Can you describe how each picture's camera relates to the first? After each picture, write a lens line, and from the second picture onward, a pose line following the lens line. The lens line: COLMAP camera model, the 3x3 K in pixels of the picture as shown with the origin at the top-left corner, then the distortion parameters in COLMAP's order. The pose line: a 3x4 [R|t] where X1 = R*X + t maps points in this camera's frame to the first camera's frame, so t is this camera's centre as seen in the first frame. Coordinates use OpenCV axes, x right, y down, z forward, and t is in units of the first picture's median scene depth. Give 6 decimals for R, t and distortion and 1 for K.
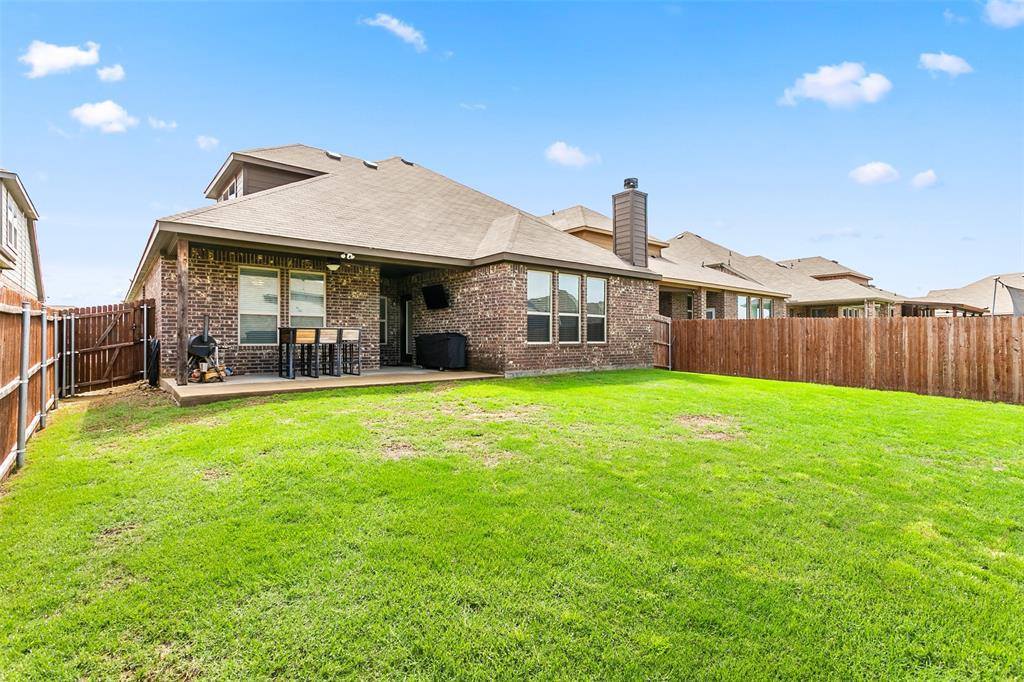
lens RADIAL K [[485.9, 0, 513.2], [0, 485.9, 338.2], [0, 0, 1]] dist [-0.000578, 0.001101]
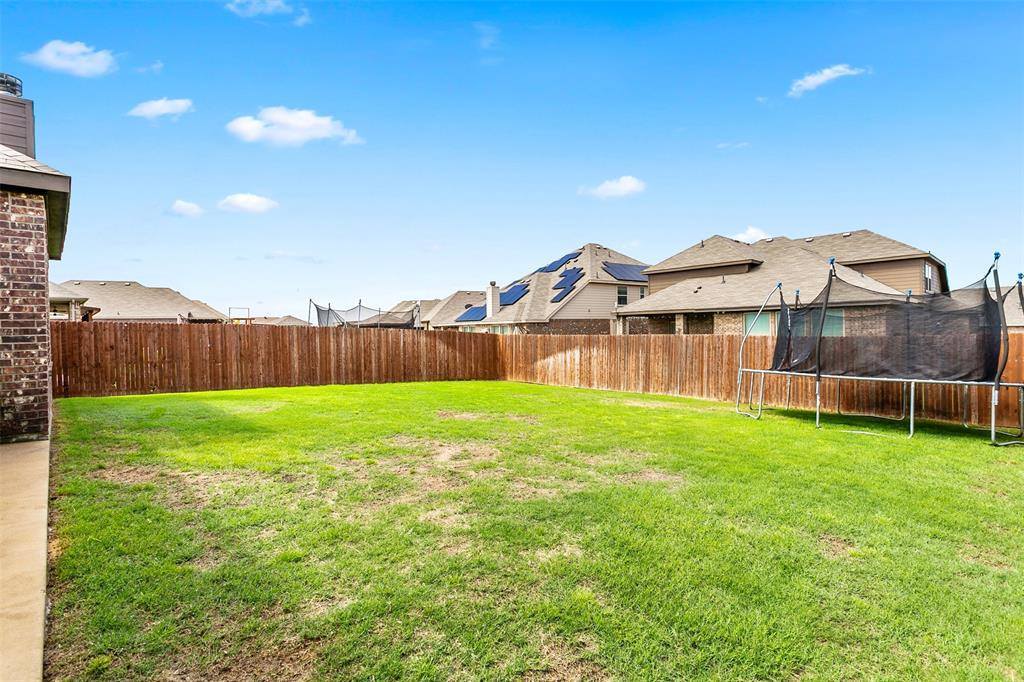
lens RADIAL K [[485.9, 0, 514.5], [0, 485.9, 338.0], [0, 0, 1]] dist [-0.000578, 0.001101]
pose [[-0.077238, -0.008352, 0.996978, -0.504867], [0.010102, 0.999907, 0.009159, -0.020169], [-0.996962, 0.010779, -0.077146, 0.583366]]
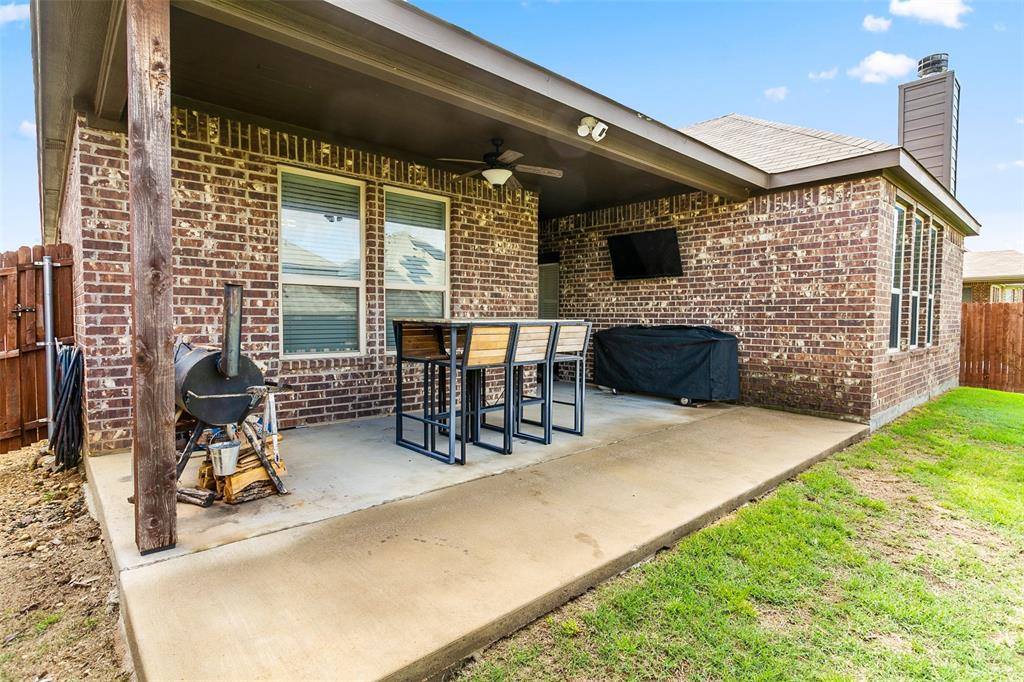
lens RADIAL K [[508.2, 0, 509.0], [0, 508.2, 337.8], [0, 0, 1]] dist [-0.004774, 0.001087]
pose [[0.998976, 0.008067, 0.044512, -0.372782], [-0.010190, 0.998811, 0.047680, -0.025084], [-0.044074, -0.048085, 0.997870, 0.534293]]
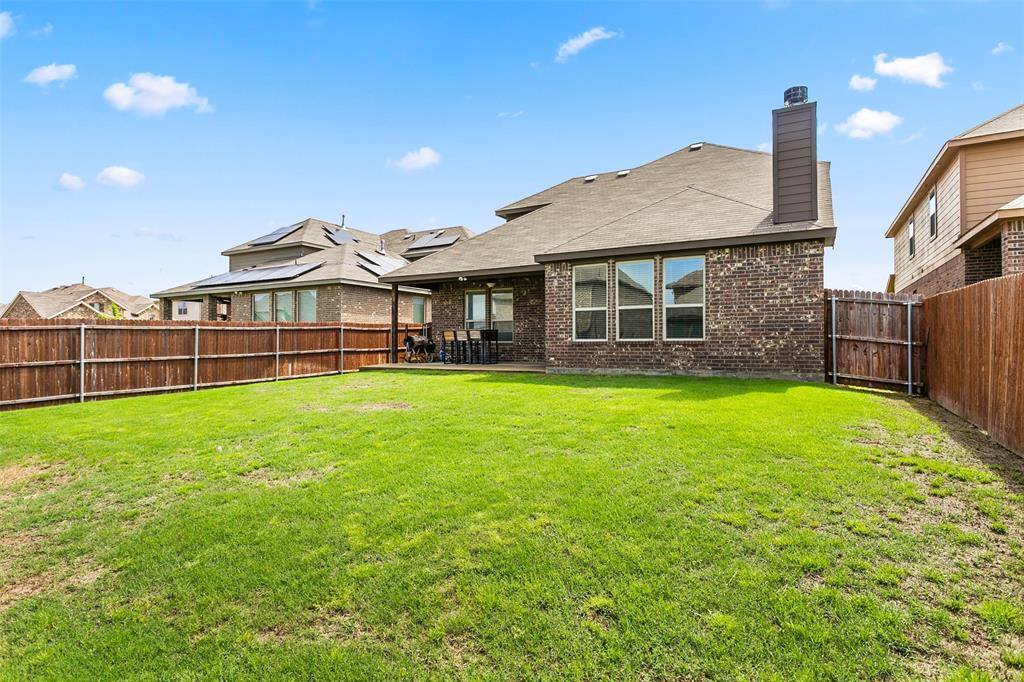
lens RADIAL K [[508.2, 0, 512.2], [0, 508.2, 341.7], [0, 0, 1]] dist [-0.004774, 0.001087]
pose [[0.384052, -0.000246, -0.923311, 0.944329], [0.006925, 0.999973, 0.002614, 0.009399], [0.923285, -0.007398, 0.384043, 0.497973]]
